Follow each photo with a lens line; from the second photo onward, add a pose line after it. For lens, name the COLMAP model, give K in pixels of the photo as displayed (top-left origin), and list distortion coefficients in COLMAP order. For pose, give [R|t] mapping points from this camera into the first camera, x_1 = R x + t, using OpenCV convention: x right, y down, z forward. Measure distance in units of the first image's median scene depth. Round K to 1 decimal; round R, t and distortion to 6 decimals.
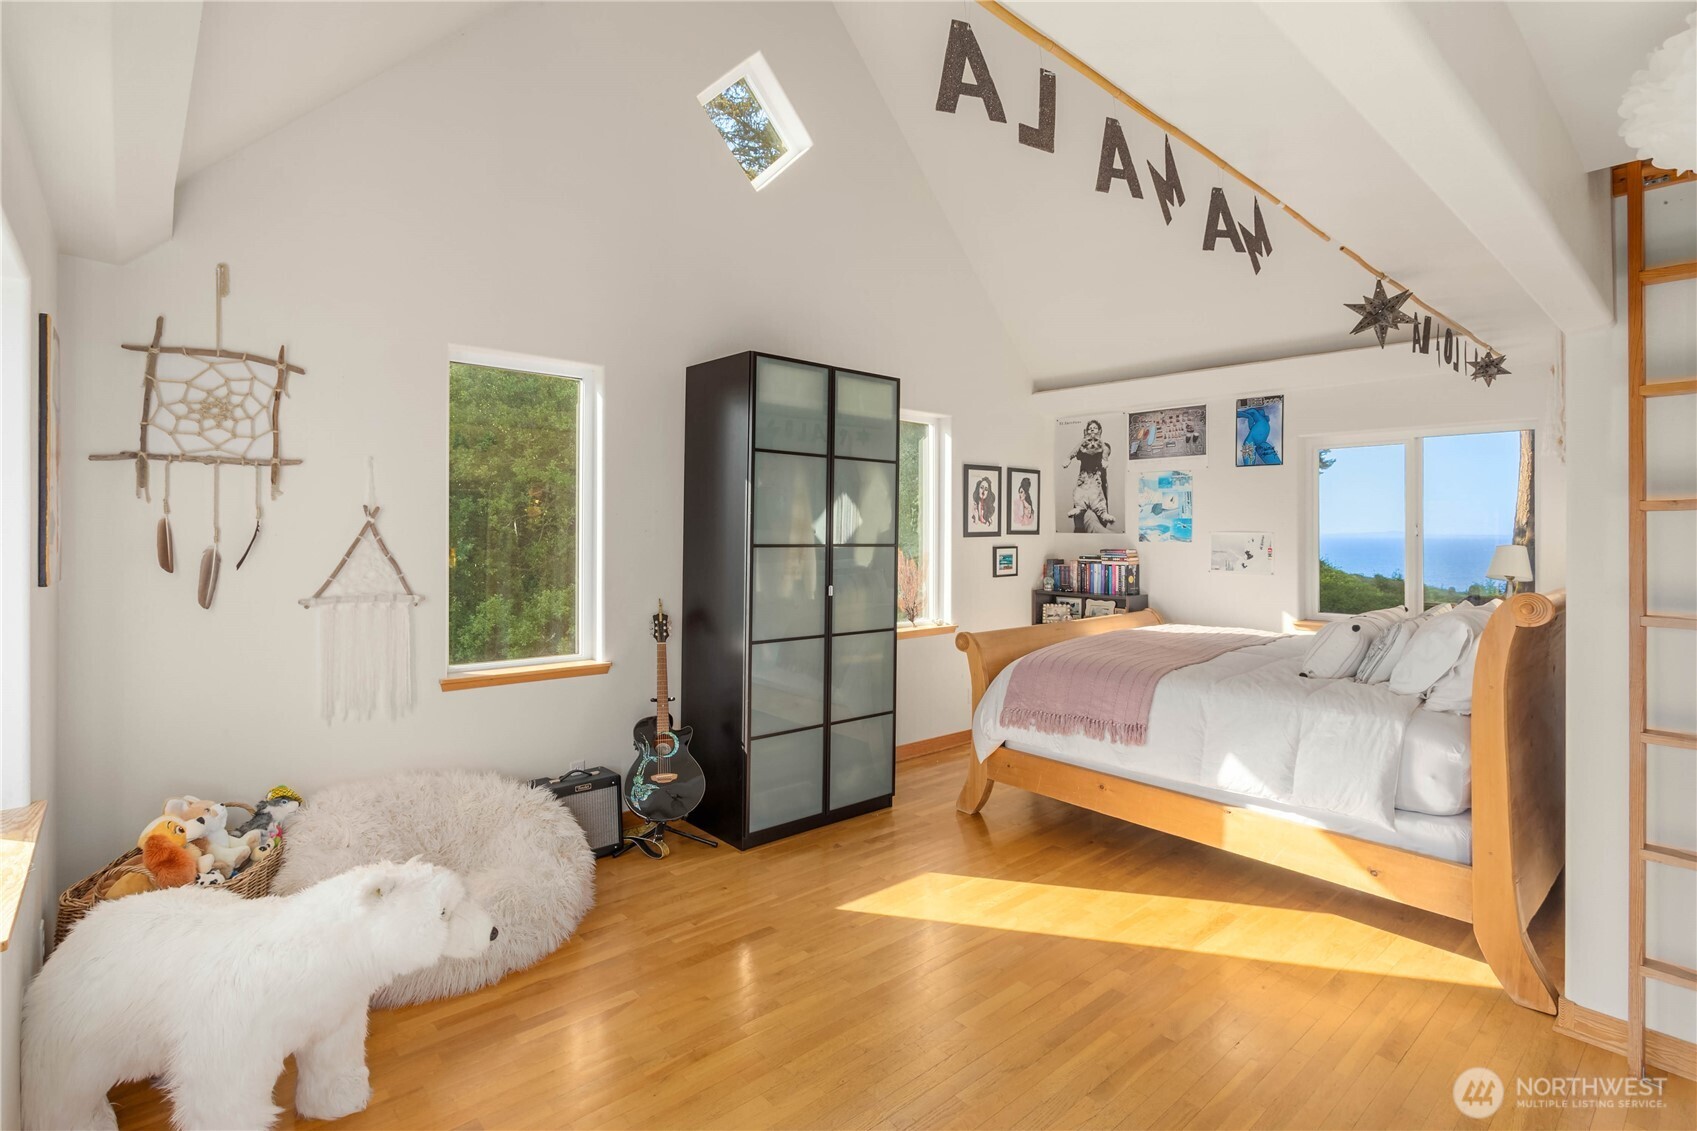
lens RADIAL K [[822.4, 0, 842.9], [0, 822.4, 531.0], [0, 0, 1]] dist [-0.004275, -0.000125]
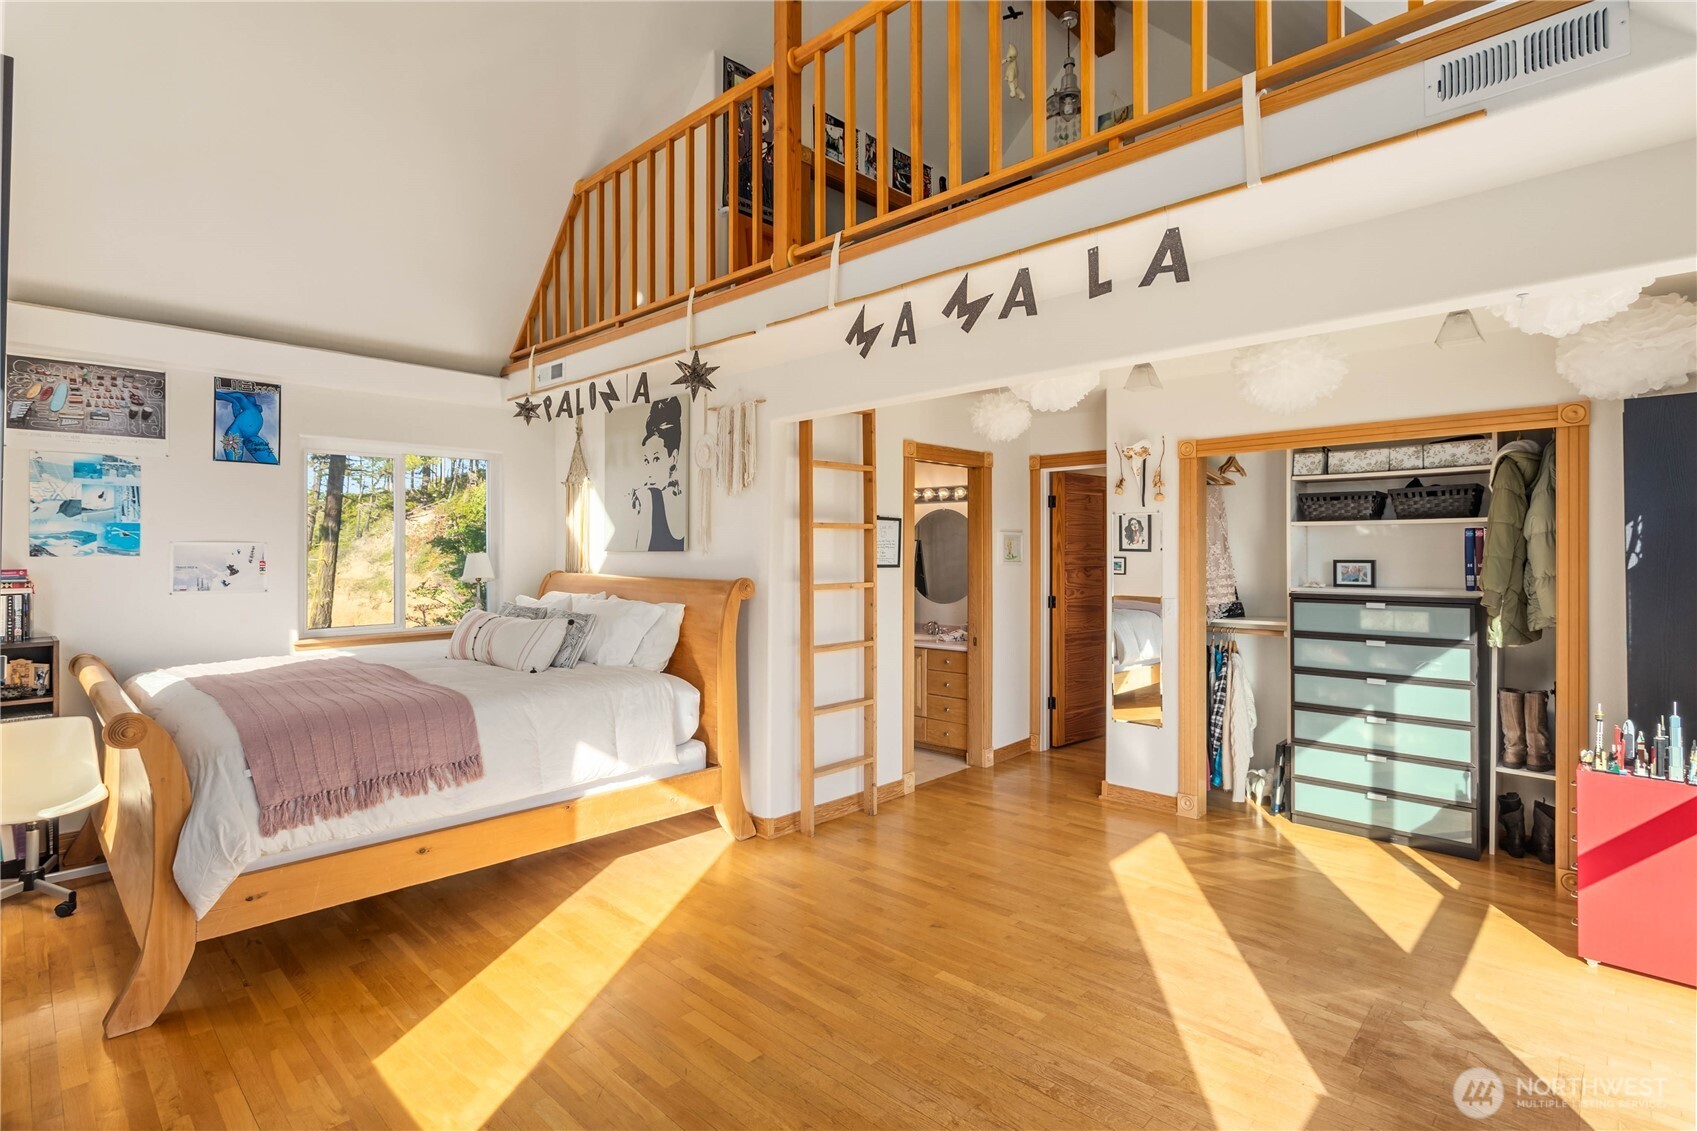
lens RADIAL K [[822.4, 0, 848.1], [0, 822.4, 552.3], [0, 0, 1]] dist [-0.004275, -0.000125]
pose [[-0.081426, -0.006171, 0.996660, -0.371600], [0.002947, 0.999975, 0.006433, 0.007963], [-0.996675, 0.003461, -0.081405, 0.453431]]
